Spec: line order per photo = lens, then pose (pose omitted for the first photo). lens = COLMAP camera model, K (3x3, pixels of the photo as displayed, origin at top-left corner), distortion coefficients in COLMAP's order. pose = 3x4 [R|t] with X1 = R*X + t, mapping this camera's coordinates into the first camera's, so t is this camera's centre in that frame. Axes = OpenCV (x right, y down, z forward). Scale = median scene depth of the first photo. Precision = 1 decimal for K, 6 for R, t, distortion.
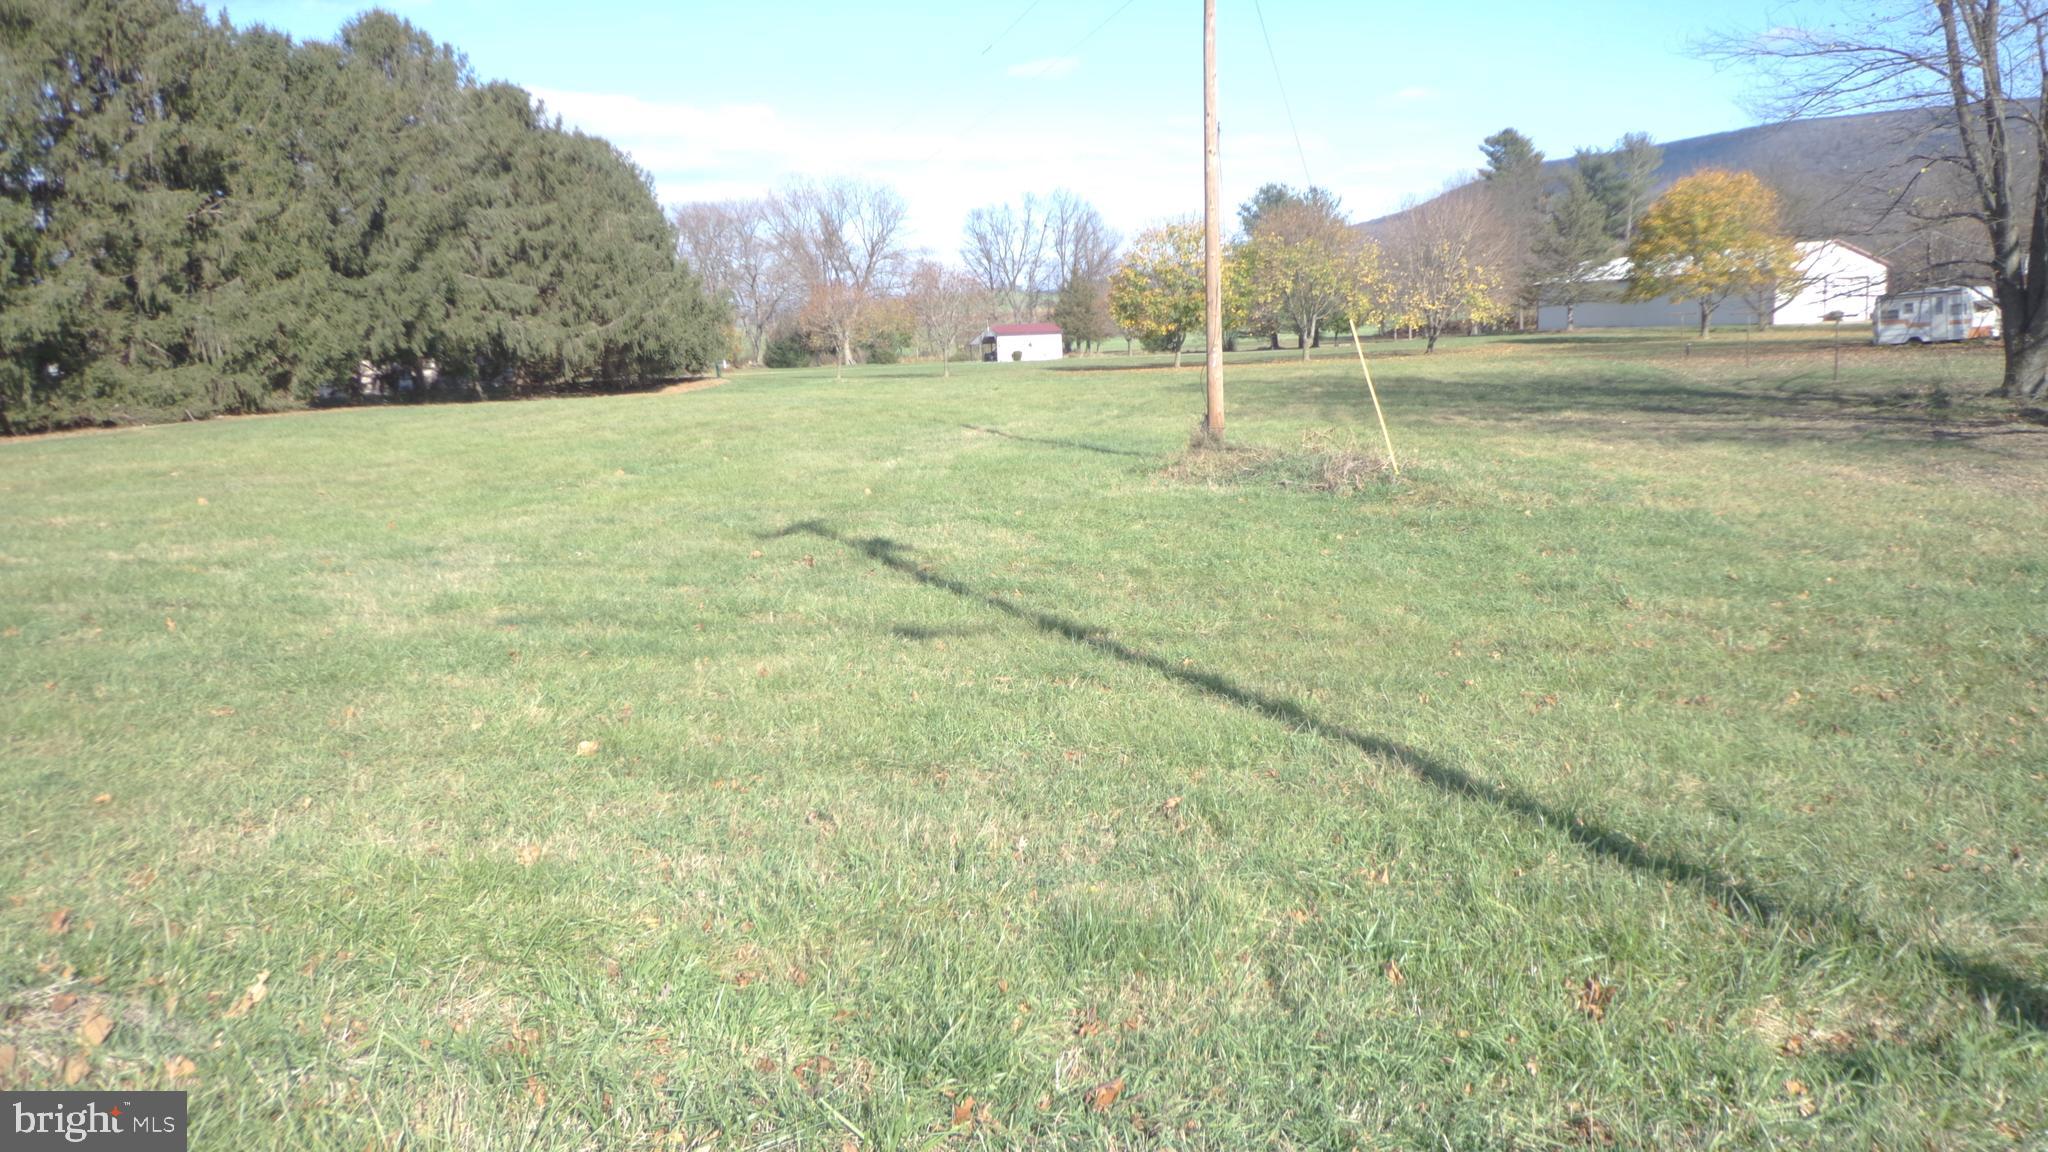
lens RADIAL K [[1510.0, 0, 1022.4], [0, 1510.0, 587.3], [0, 0, 1]] dist [0.003053, -0.000952]
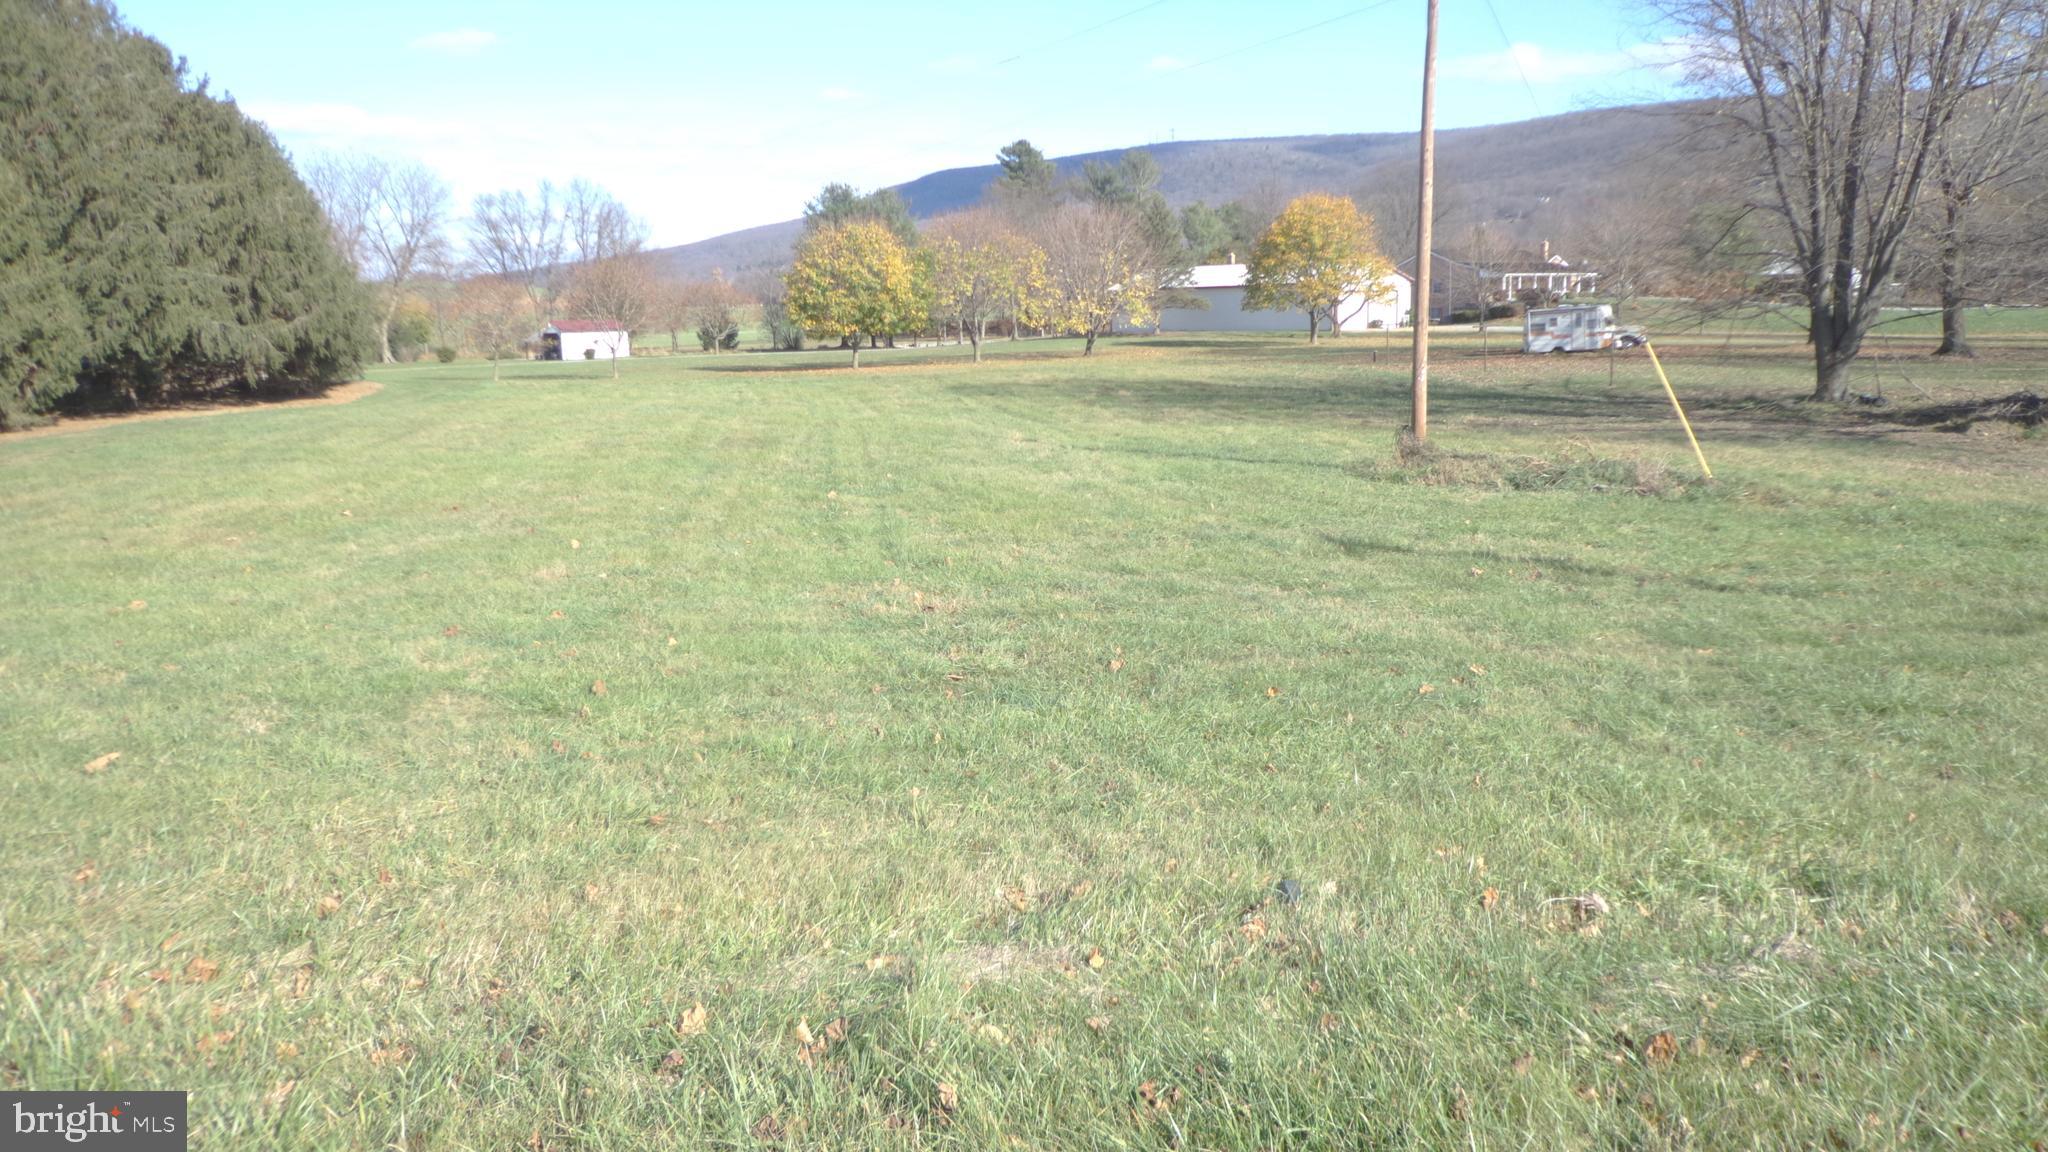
lens RADIAL K [[1510.0, 0, 1022.3], [0, 1510.0, 585.8], [0, 0, 1]] dist [0.003053, -0.000952]
pose [[0.935599, -0.049699, 0.349549, -0.159859], [0.048886, 0.998742, 0.011153, -0.008164], [-0.349663, 0.006653, 0.936852, 0.025975]]
